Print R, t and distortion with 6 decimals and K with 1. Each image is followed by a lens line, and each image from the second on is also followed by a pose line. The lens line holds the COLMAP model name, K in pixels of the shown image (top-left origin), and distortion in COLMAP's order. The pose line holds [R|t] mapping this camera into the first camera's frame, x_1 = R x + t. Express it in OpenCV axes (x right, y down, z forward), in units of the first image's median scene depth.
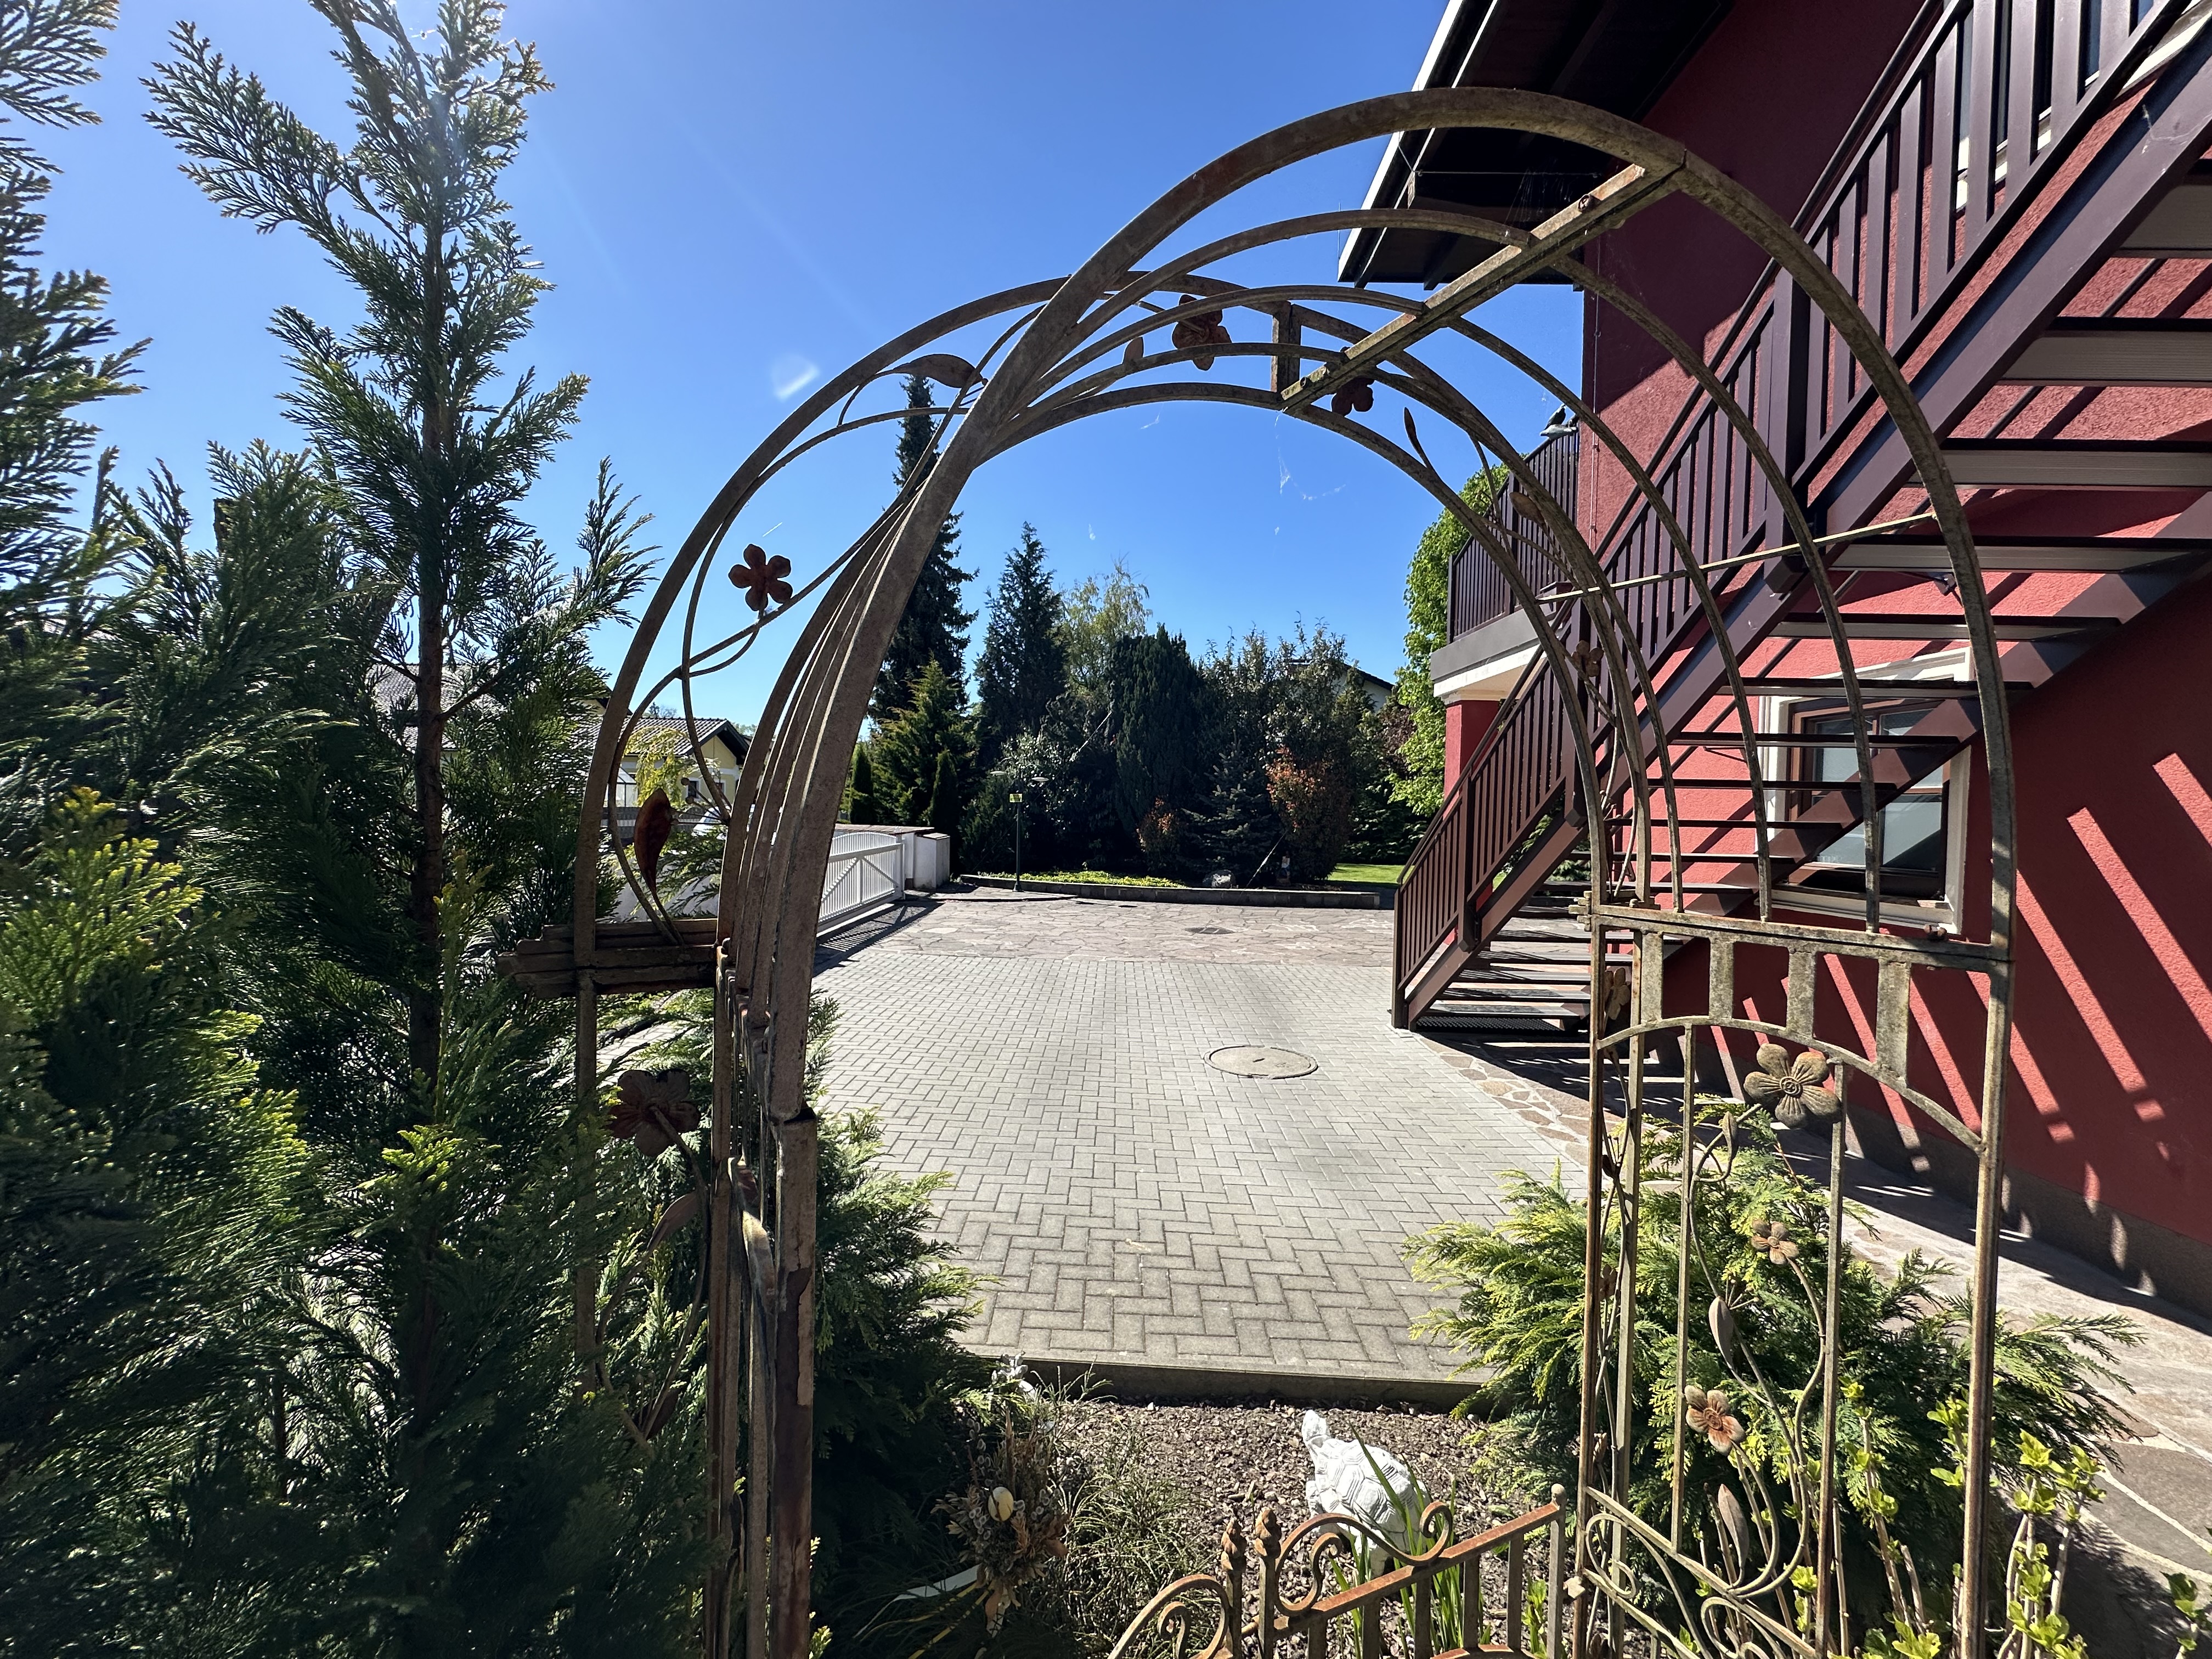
lens RADIAL K [[883.1, 0, 1099.1], [0, 883.1, 826.9], [0, 0, 1]] dist [-0.000093, -0.000034]
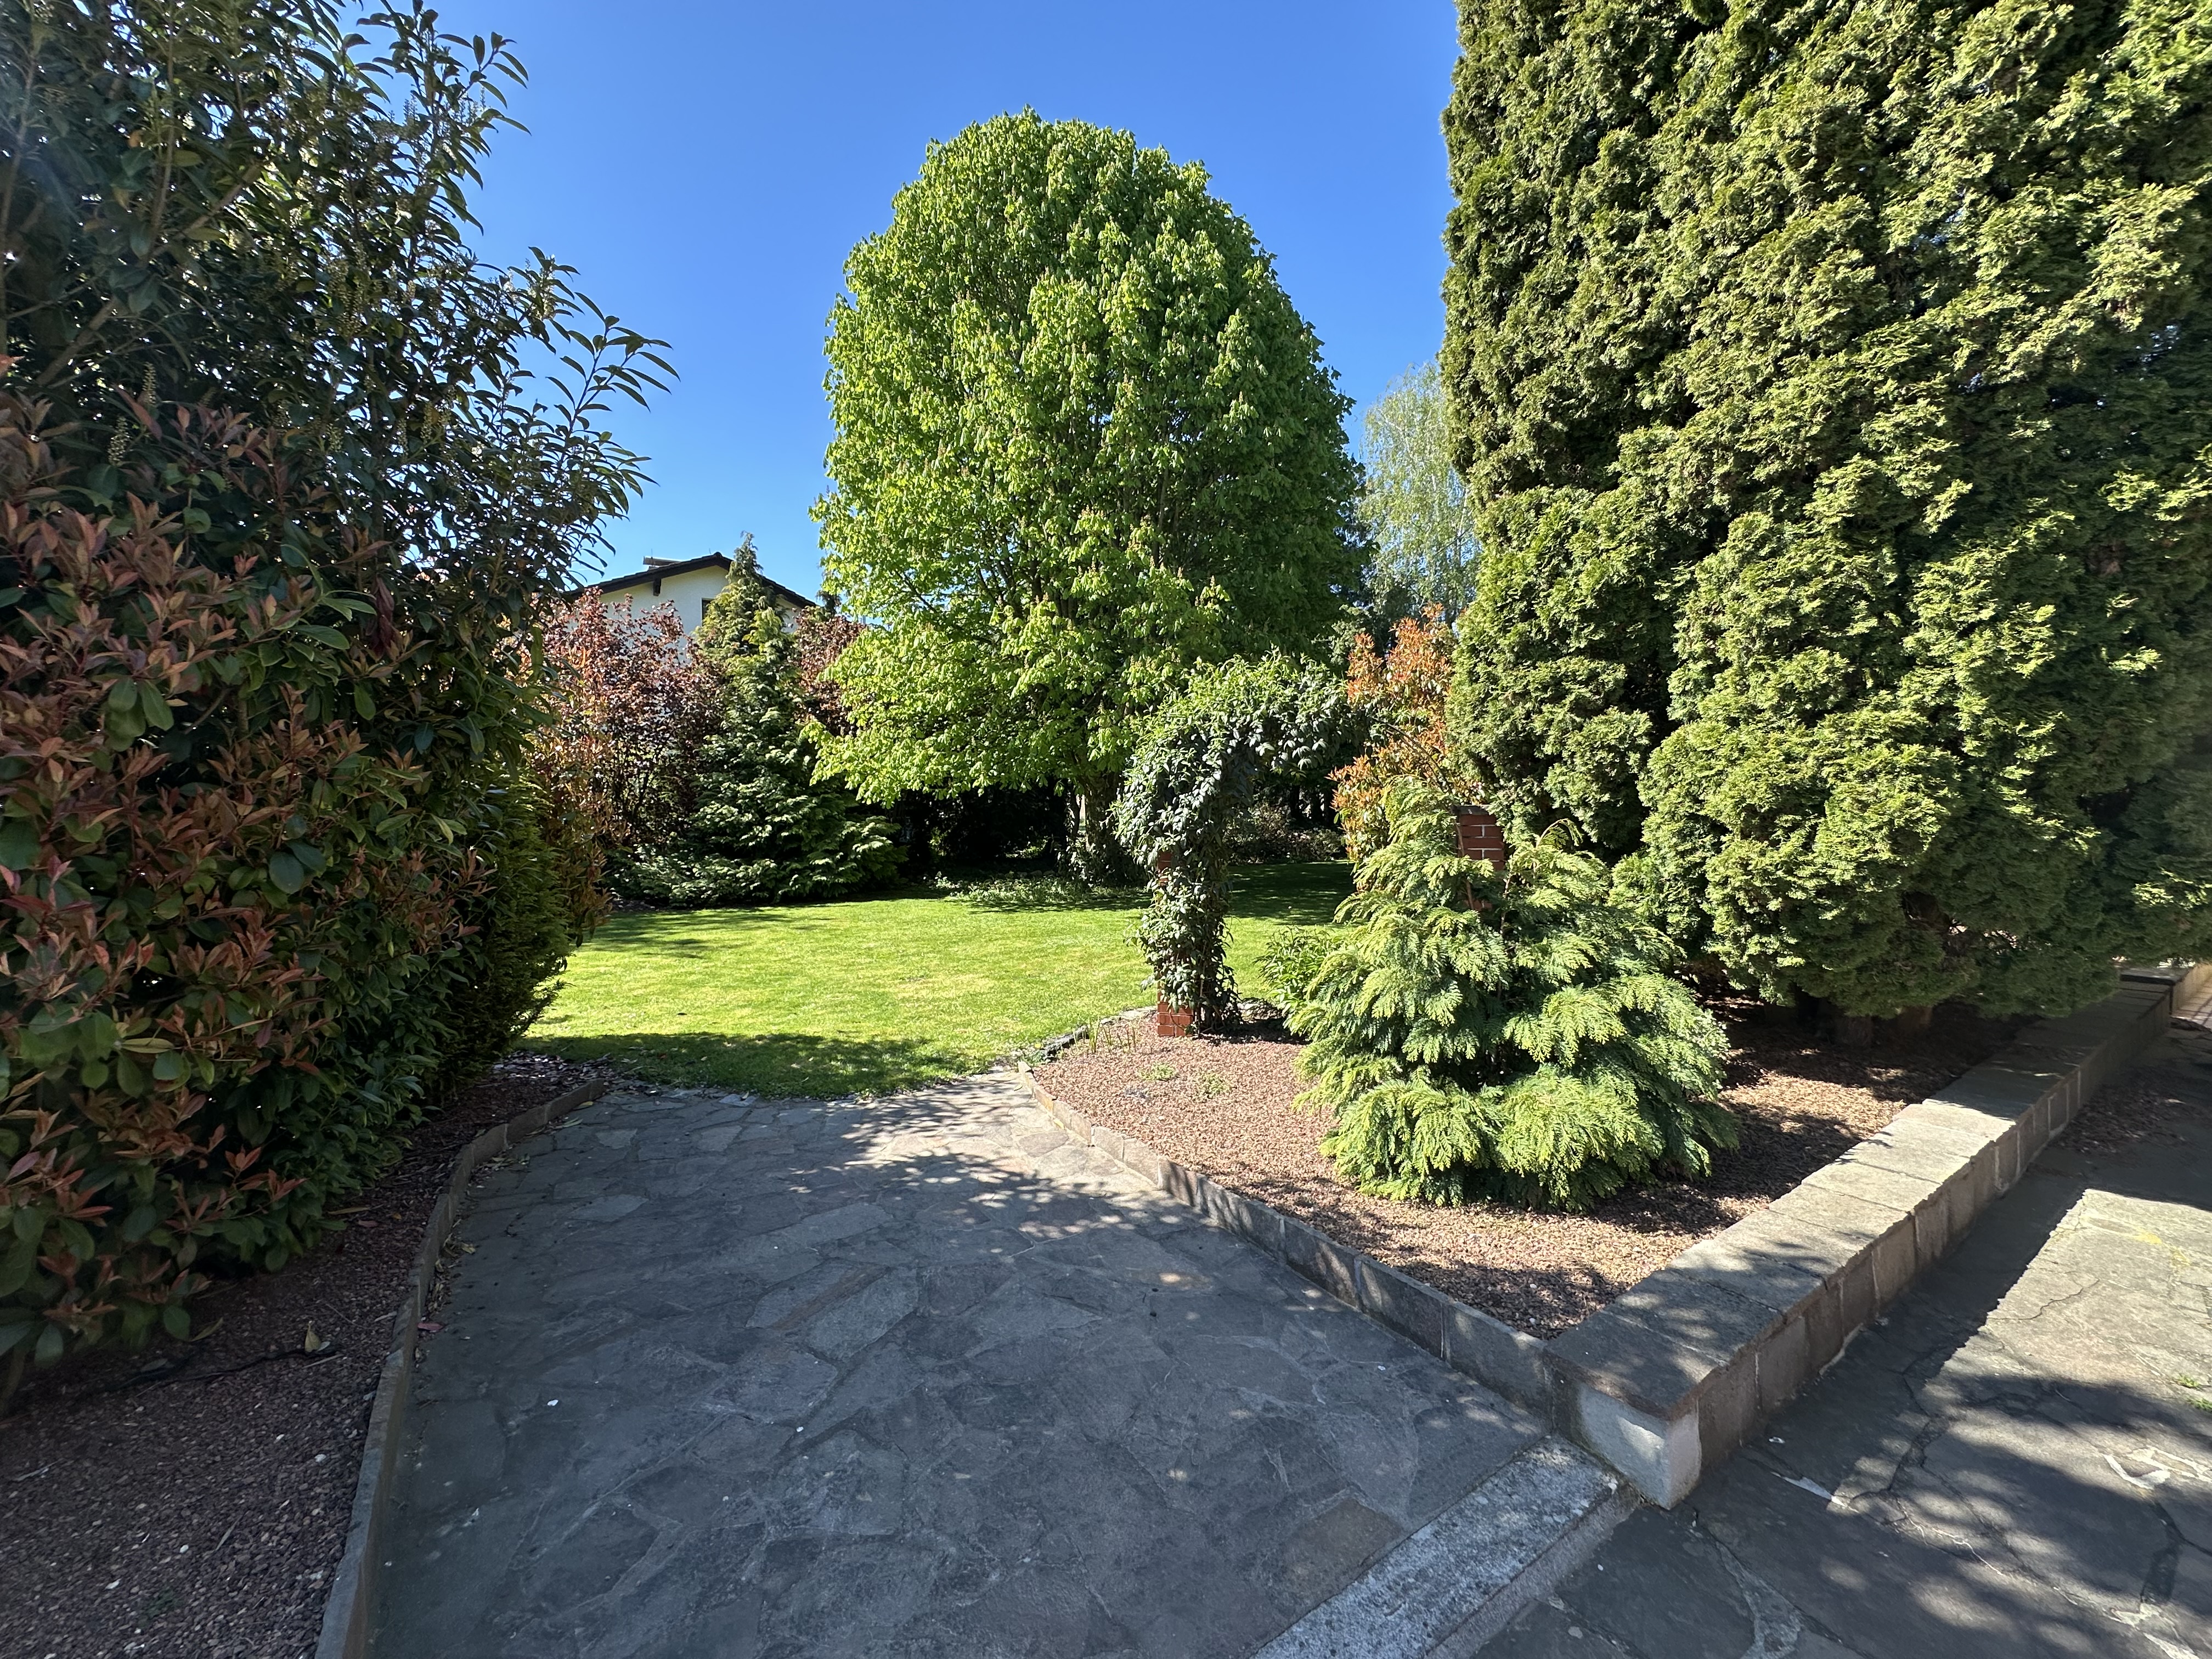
lens RADIAL K [[883.1, 0, 1099.1], [0, 883.1, 826.9], [0, 0, 1]] dist [-0.000093, -0.000034]
pose [[0.821856, -0.036652, 0.568514, 0.172883], [0.032585, 0.999319, 0.017320, -0.004742], [-0.568762, 0.004291, 0.822491, 0.484082]]
